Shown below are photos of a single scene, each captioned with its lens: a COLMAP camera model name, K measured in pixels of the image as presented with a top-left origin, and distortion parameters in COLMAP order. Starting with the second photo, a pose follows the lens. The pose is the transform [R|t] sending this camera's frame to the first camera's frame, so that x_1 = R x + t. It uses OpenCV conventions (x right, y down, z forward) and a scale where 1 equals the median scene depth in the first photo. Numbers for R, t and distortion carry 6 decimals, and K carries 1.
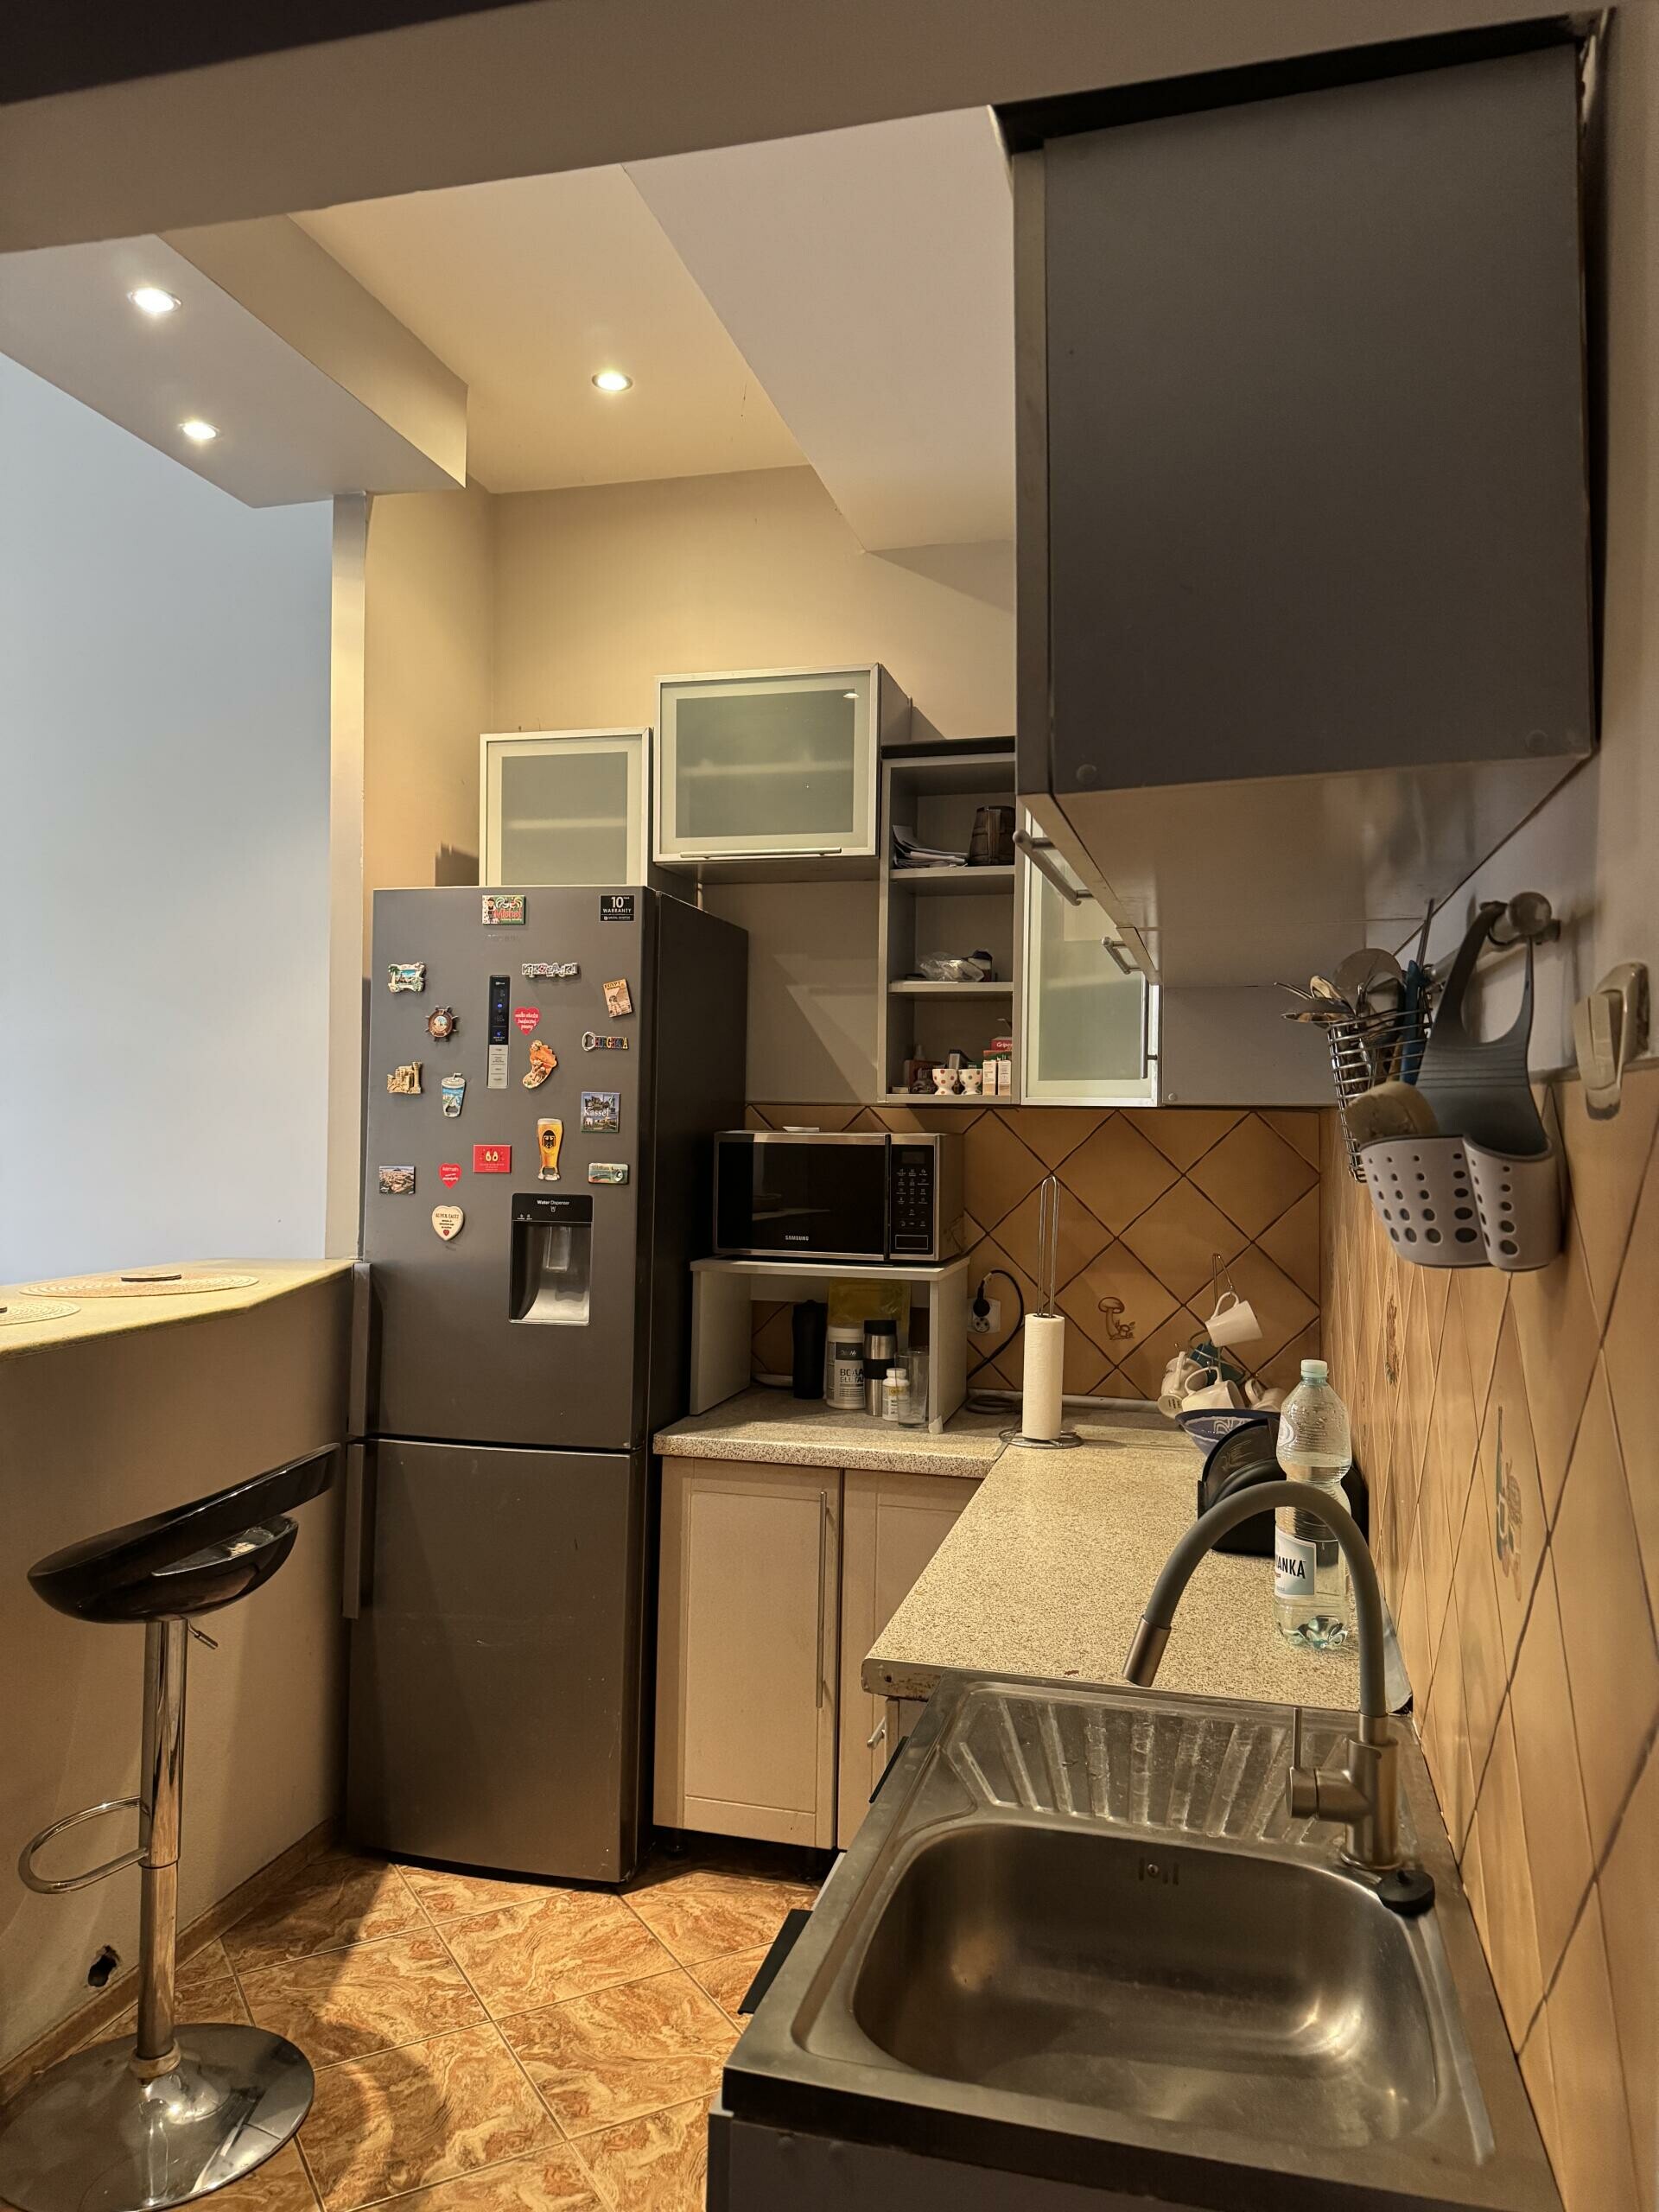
lens RADIAL K [[1492.1, 0, 836.3], [0, 1492.1, 1103.8], [0, 0, 1]] dist [0.058192, 0.000188]
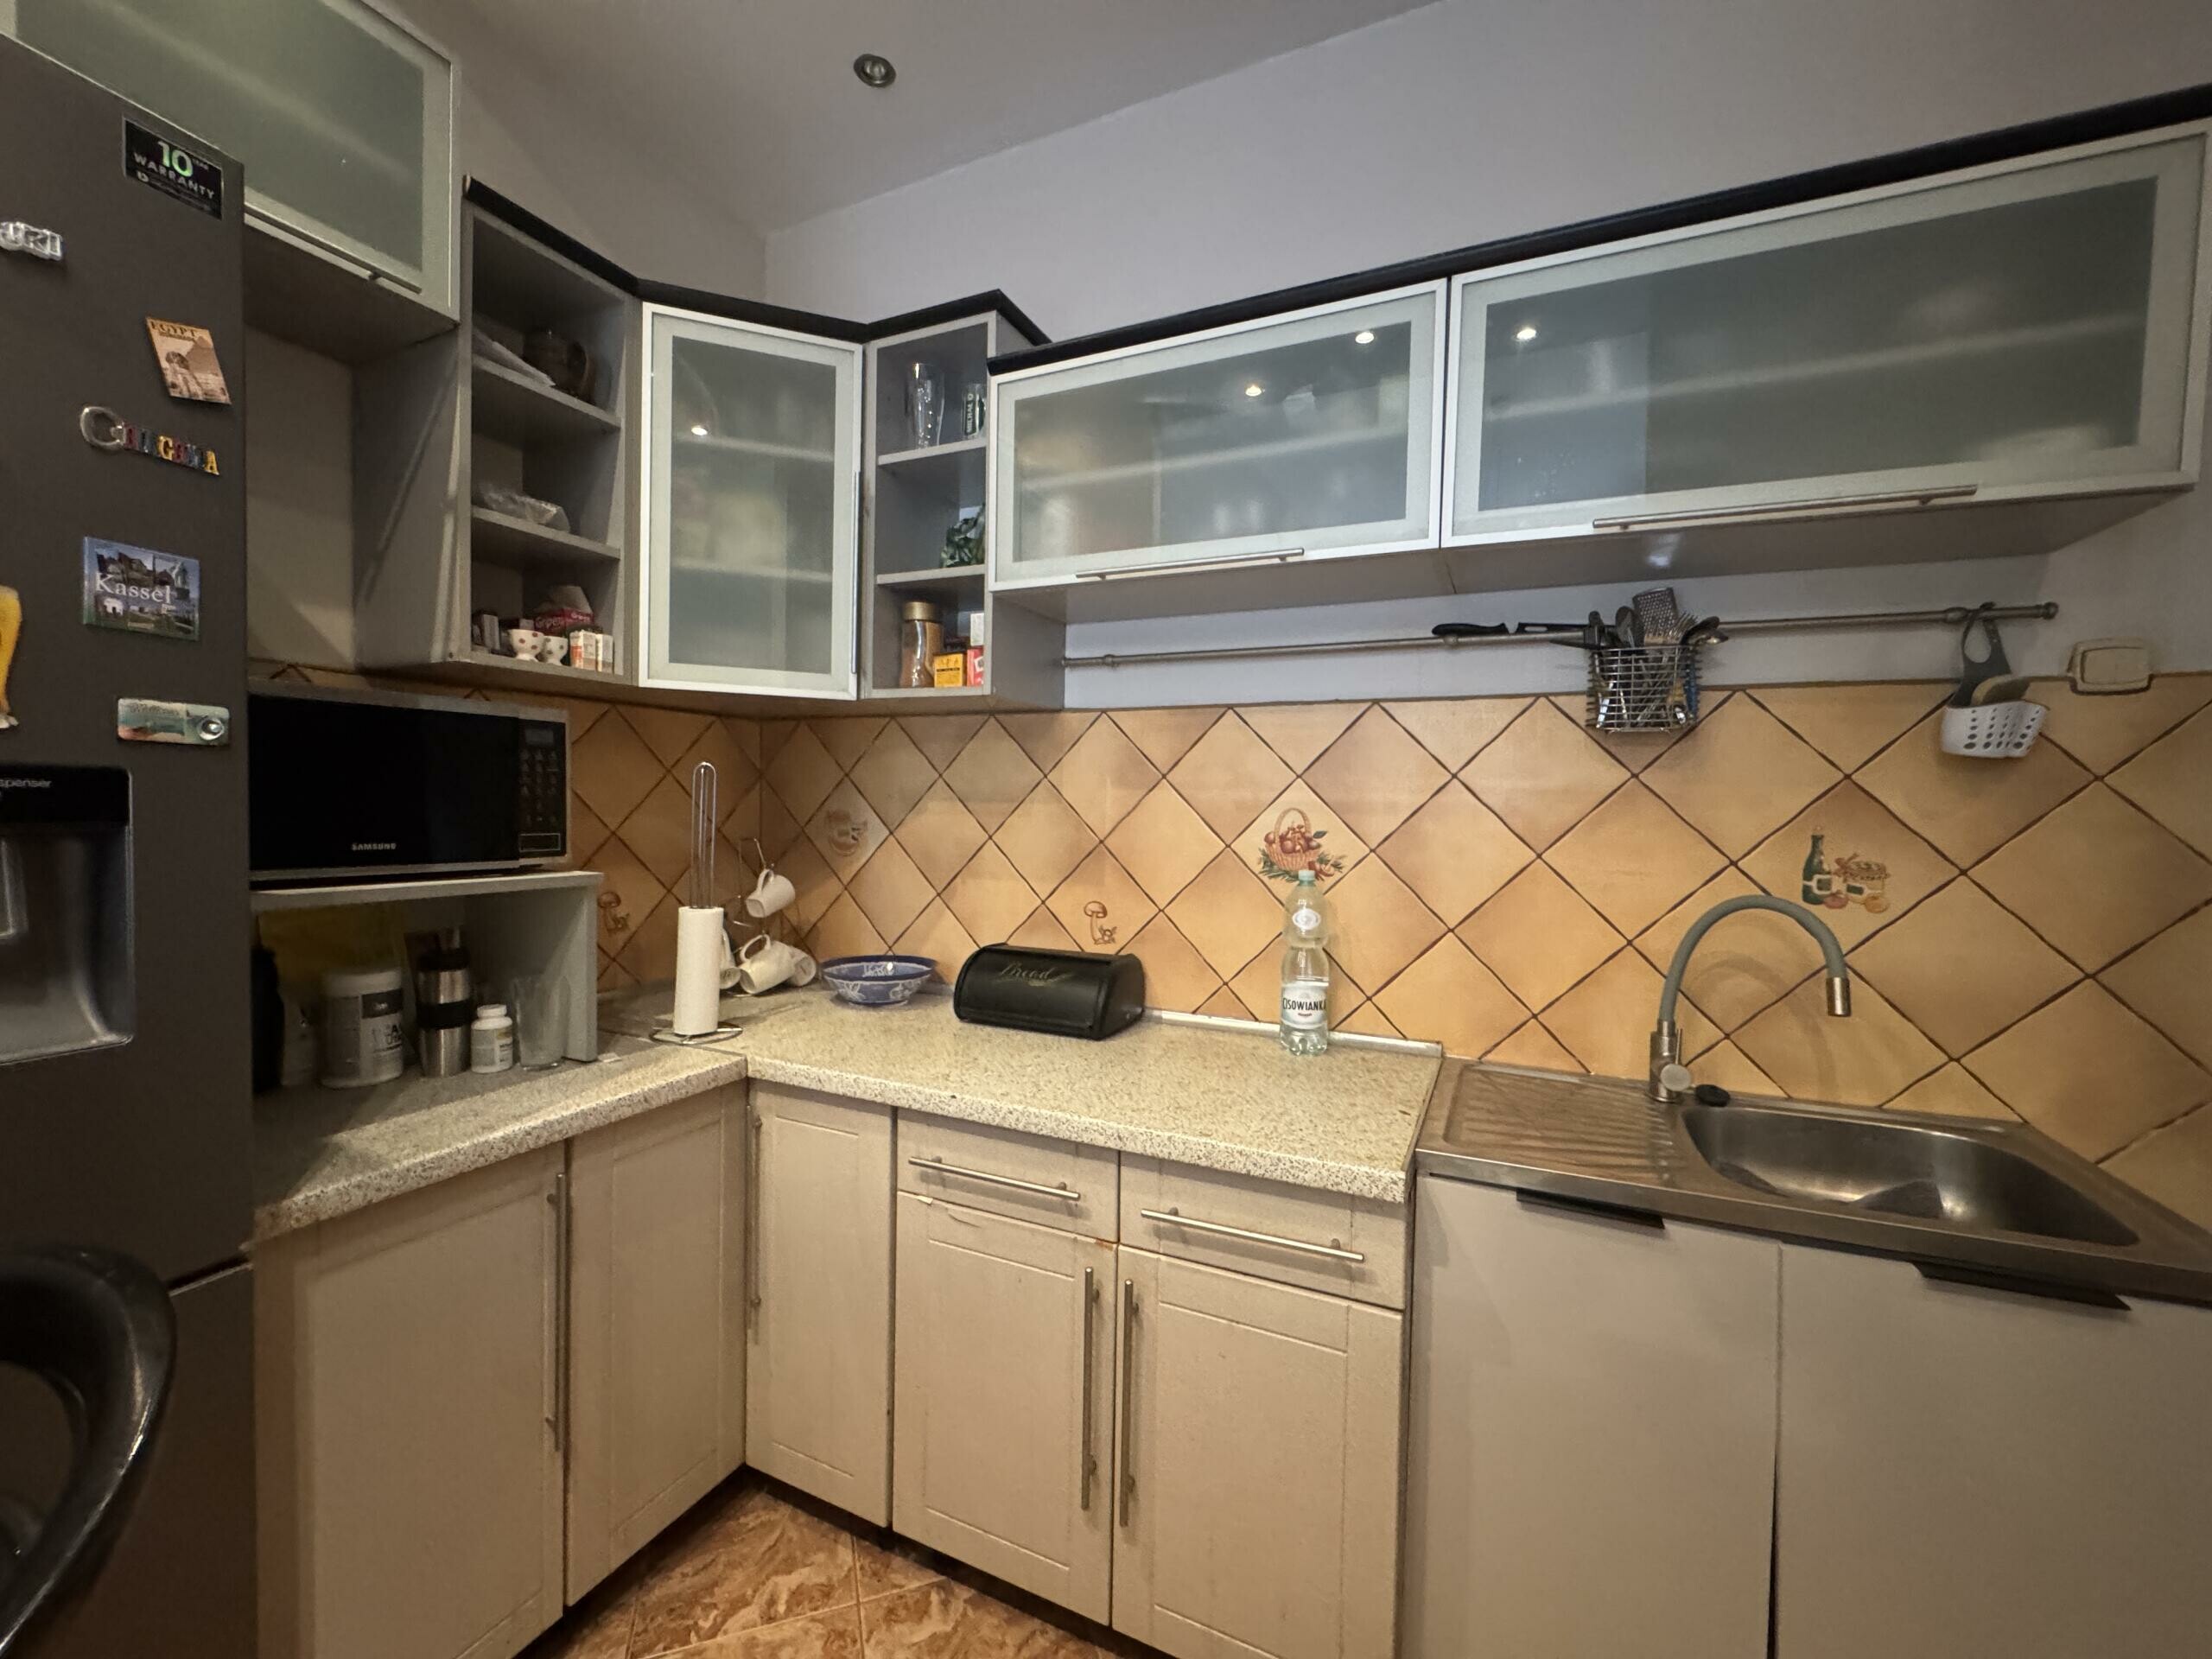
lens RADIAL K [[887.4, 0, 1114.3], [0, 887.4, 823.9], [0, 0, 1]] dist [-0.004683, -0.000719]
pose [[0.141970, -0.030182, 0.989411, -0.373184], [-0.031559, 0.998889, 0.034999, 0.056497], [-0.989368, -0.036193, 0.140860, 0.627515]]
